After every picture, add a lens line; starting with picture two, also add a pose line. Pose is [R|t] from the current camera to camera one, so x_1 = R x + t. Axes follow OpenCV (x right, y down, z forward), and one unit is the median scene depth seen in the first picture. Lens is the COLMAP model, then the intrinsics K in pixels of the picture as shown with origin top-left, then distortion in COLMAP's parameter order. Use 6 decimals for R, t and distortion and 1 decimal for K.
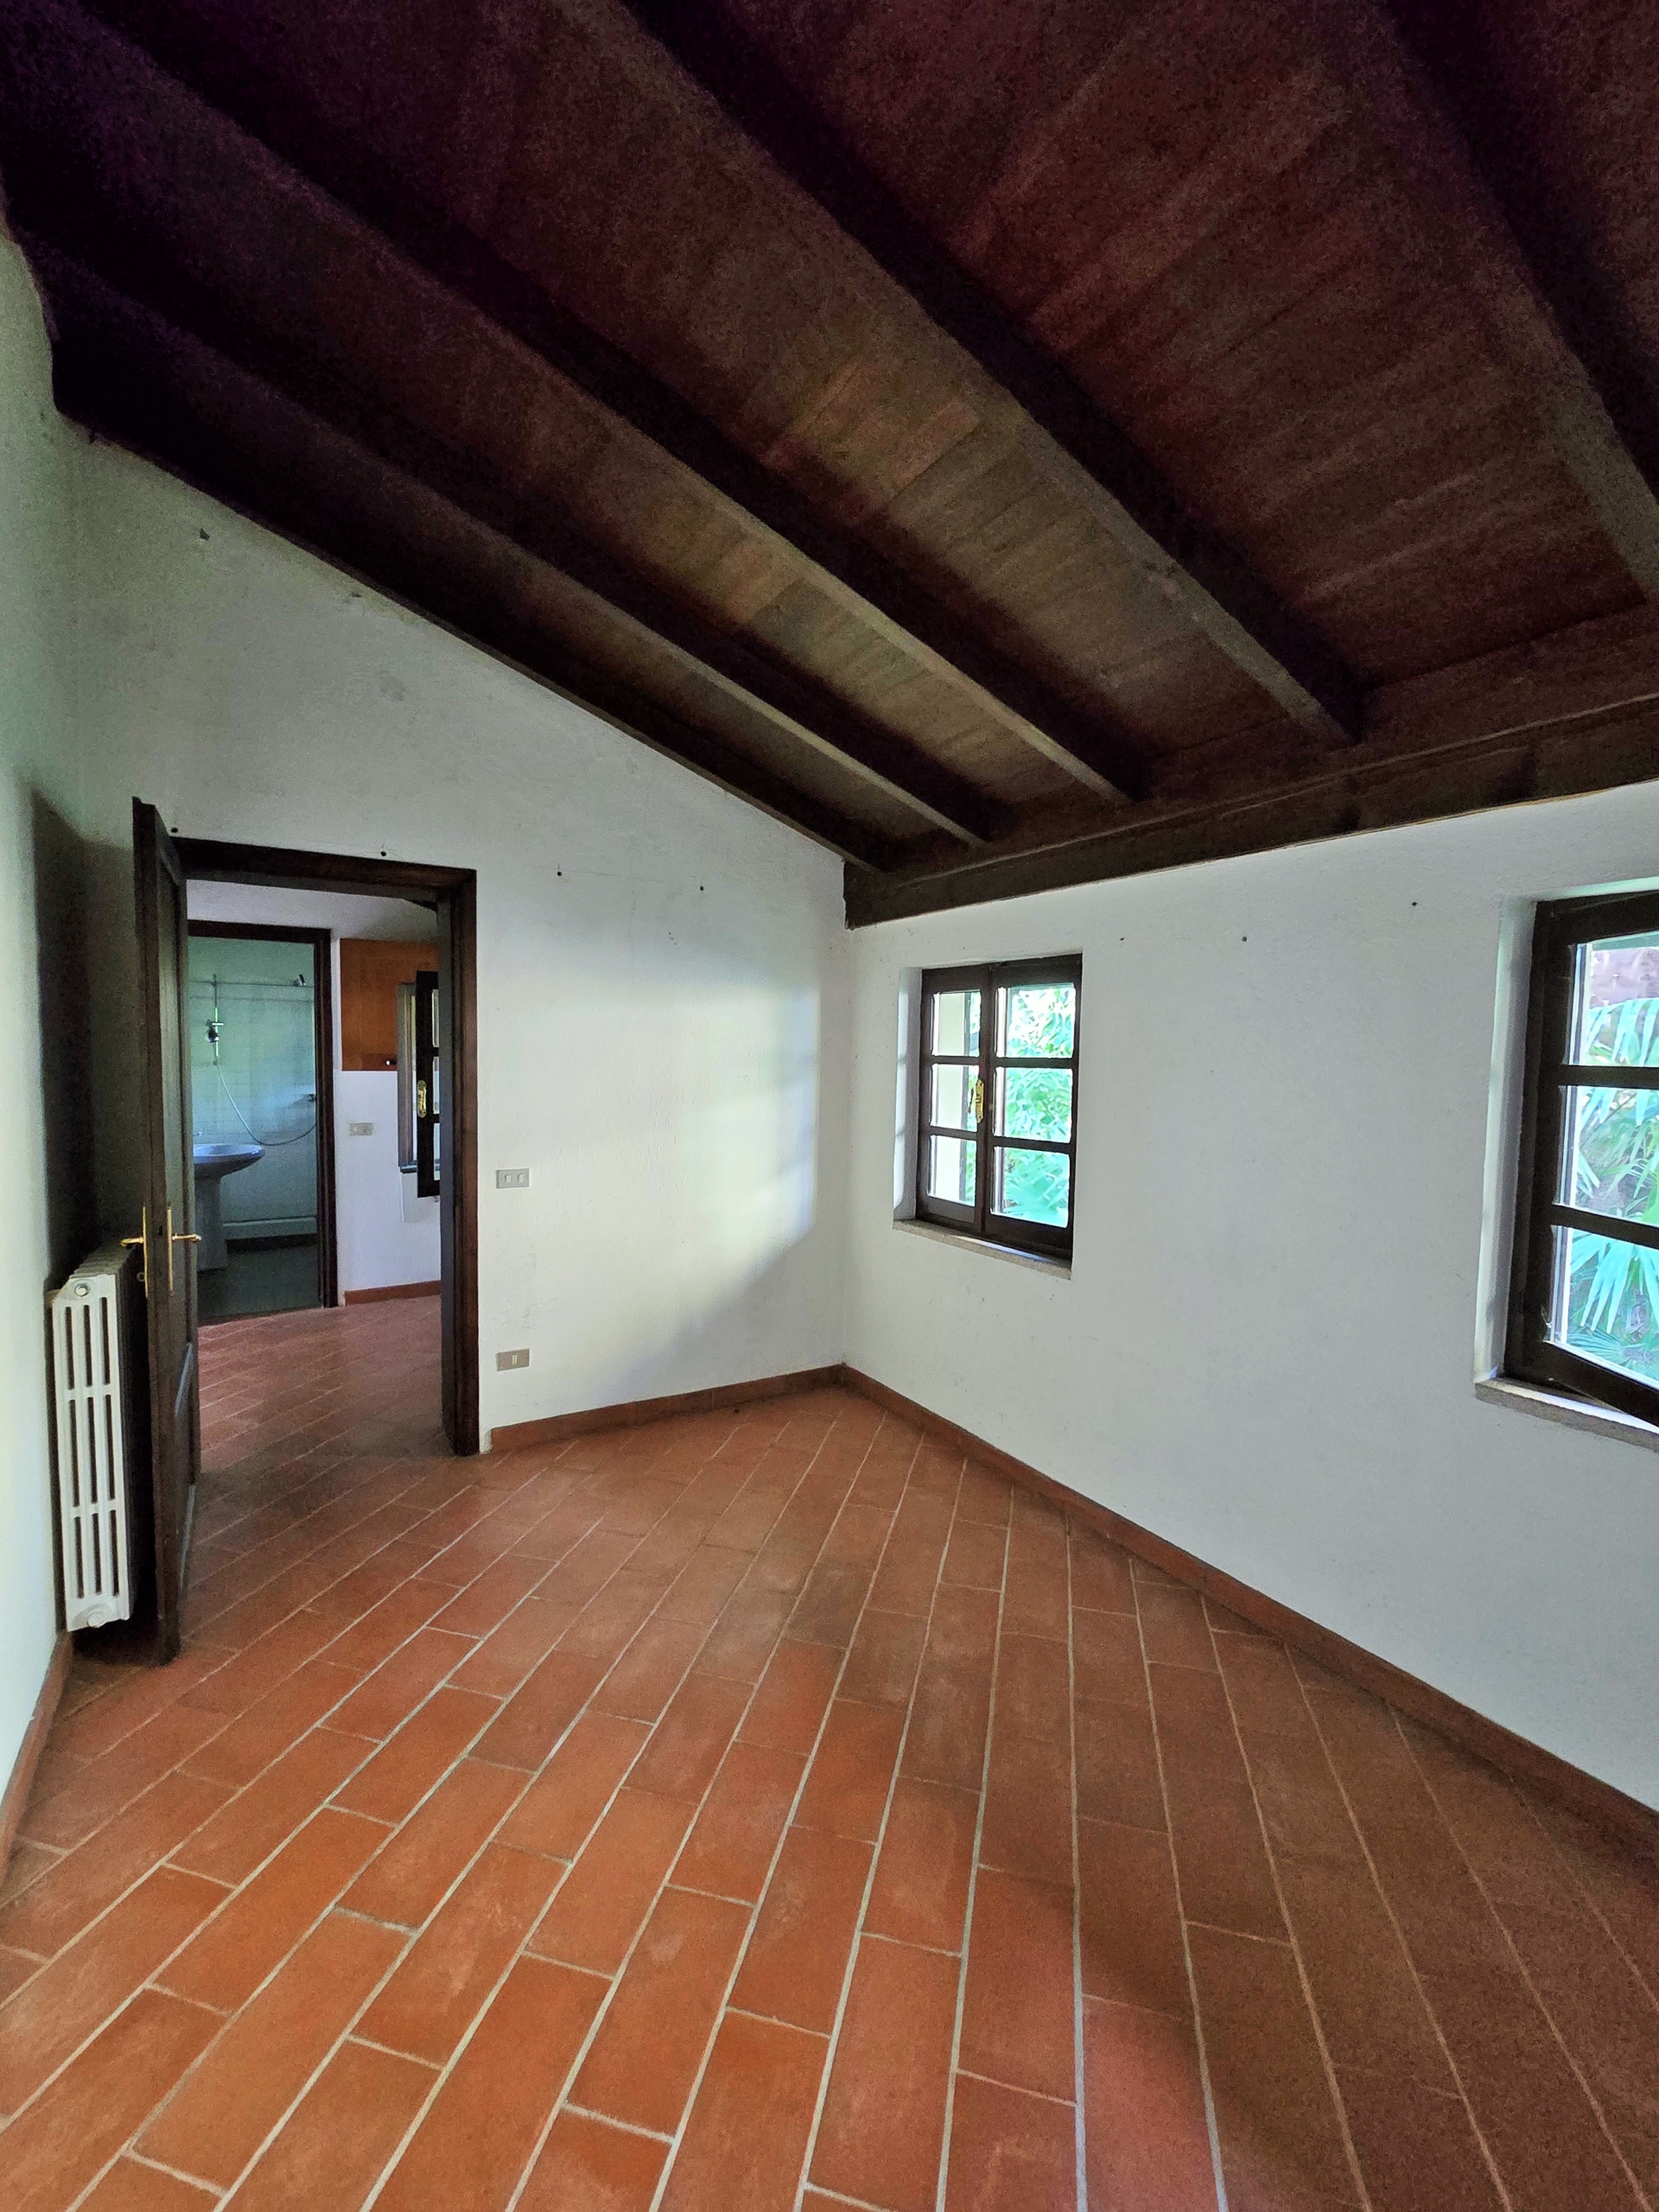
lens RADIAL K [[904.0, 0, 829.5], [0, 904.0, 1106.0], [0, 0, 1]] dist [-0.000622, -0.000286]
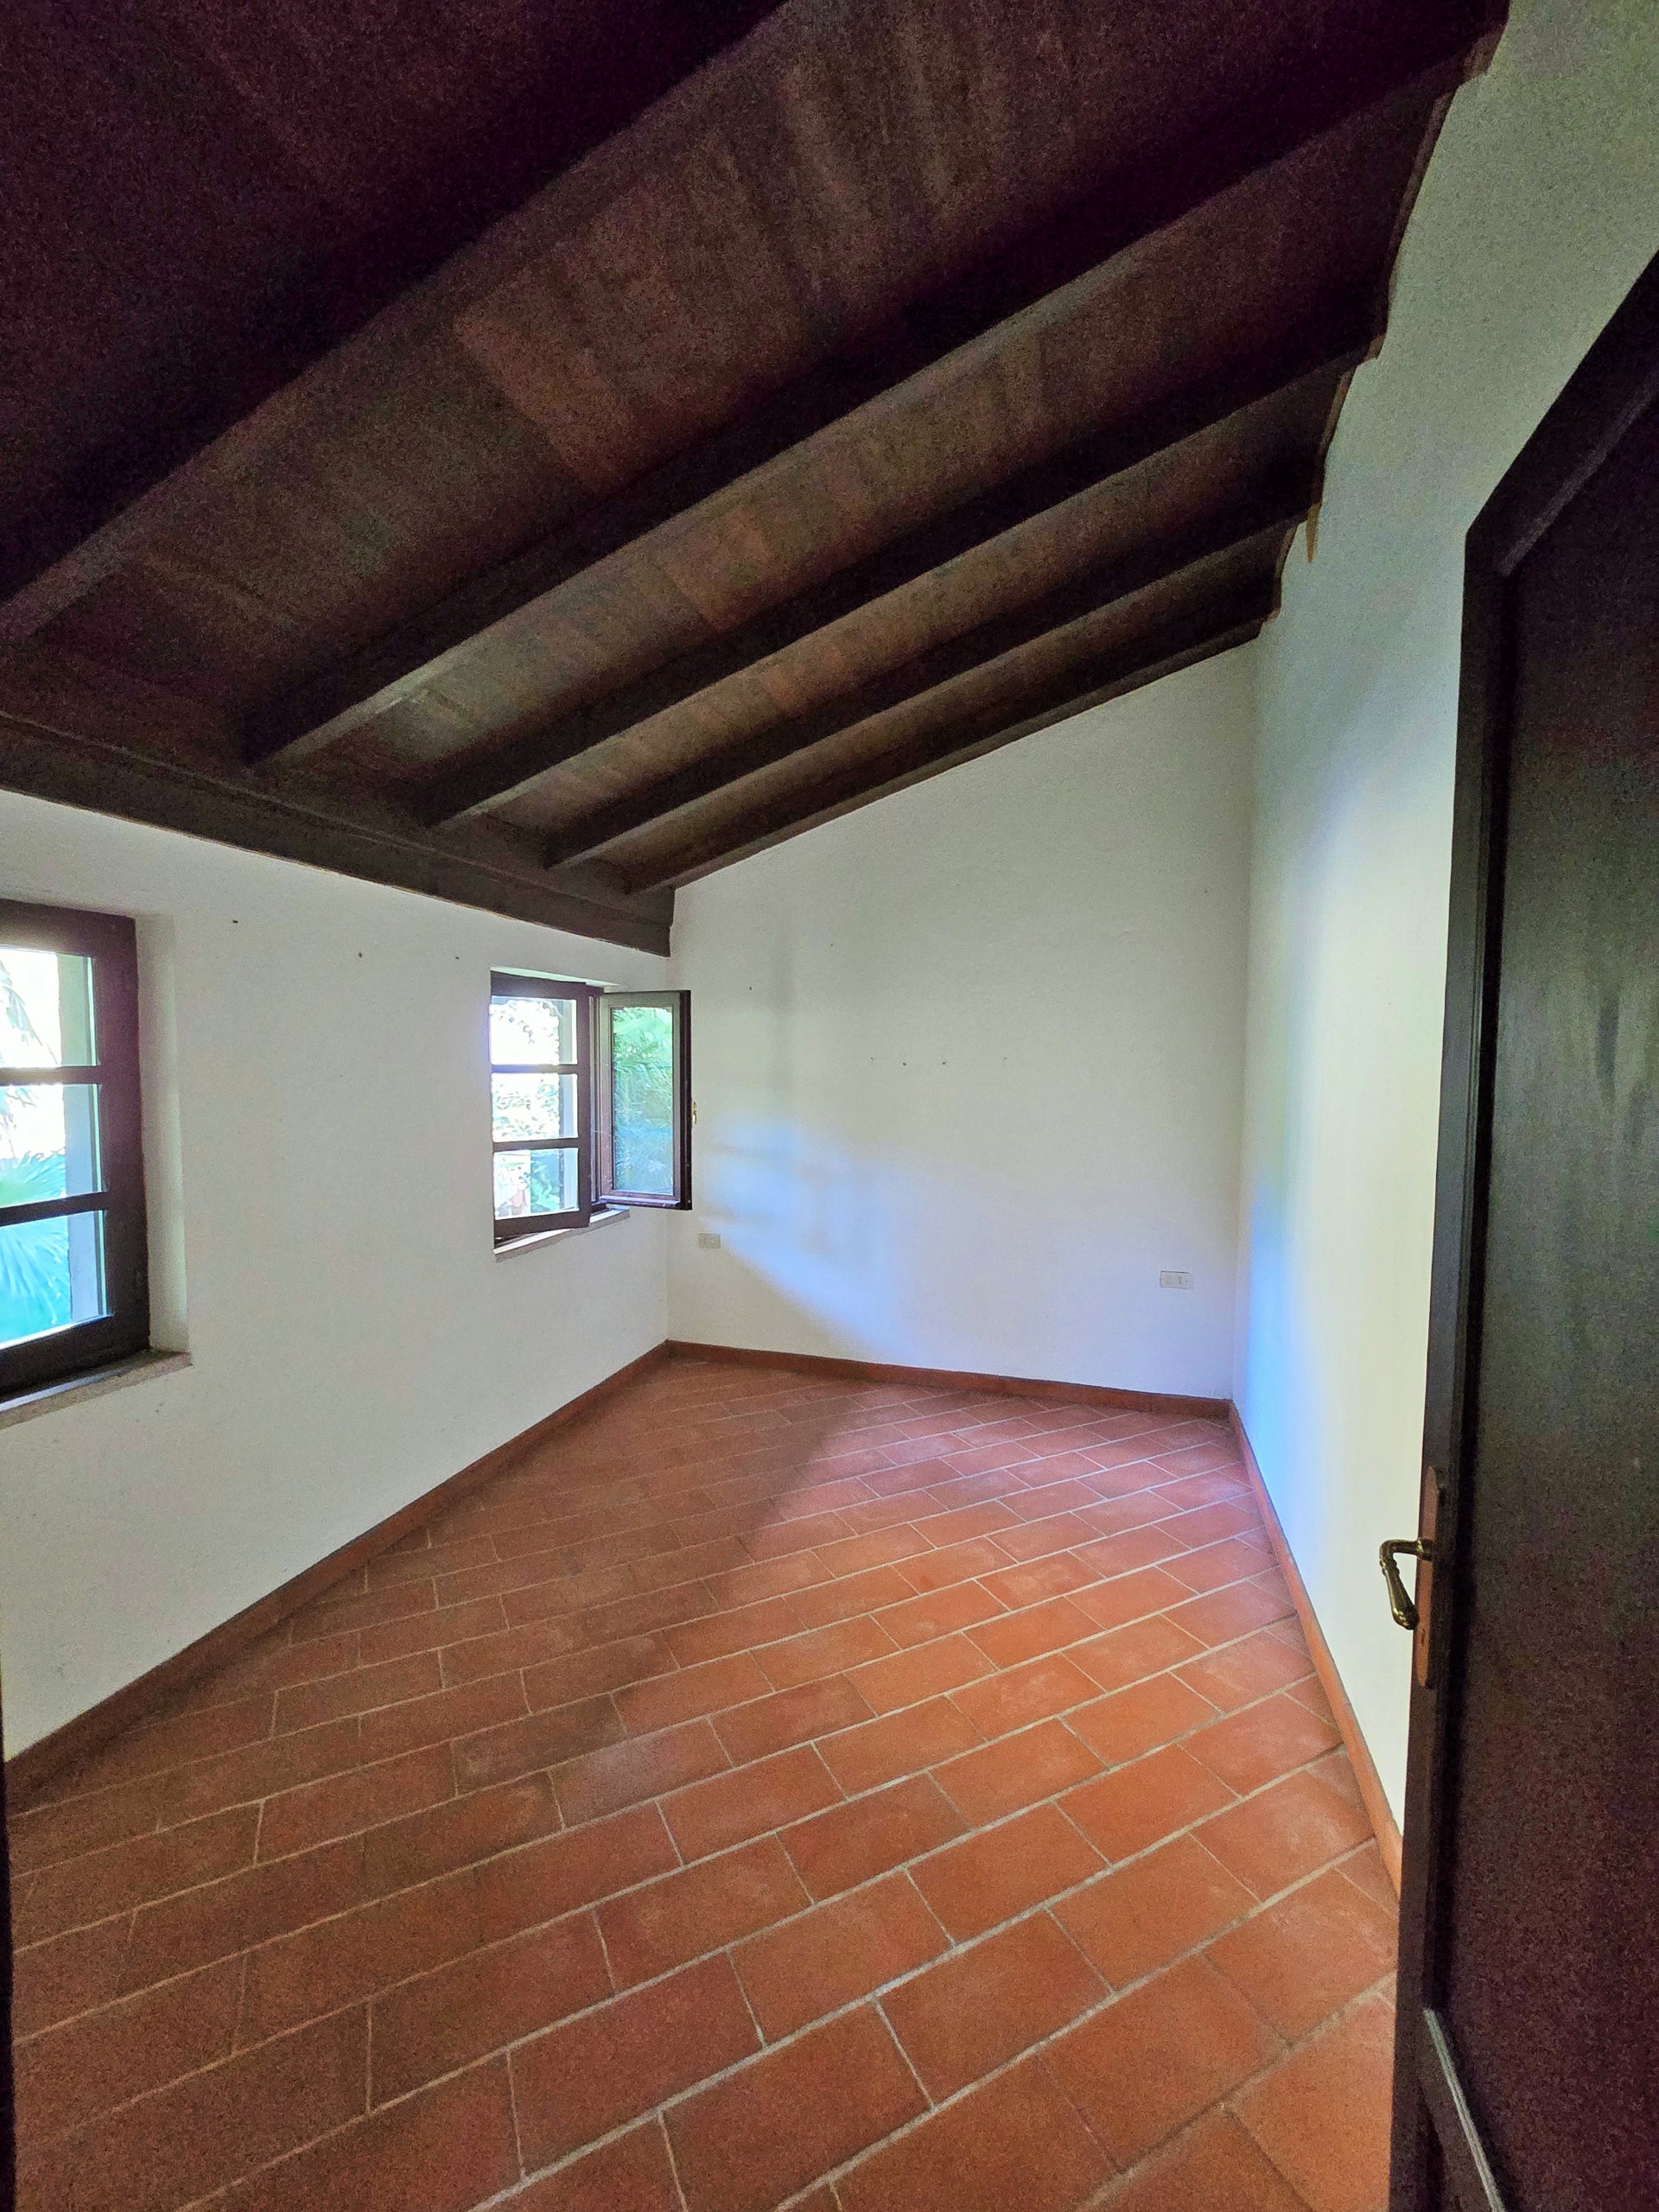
lens RADIAL K [[904.0, 0, 829.5], [0, 904.0, 1106.0], [0, 0, 1]] dist [-0.000622, -0.000286]
pose [[-0.657311, -0.054767, 0.751627, -0.954181], [0.032683, 0.994346, 0.101033, -0.117512], [-0.752911, 0.090975, -0.651804, 1.633381]]
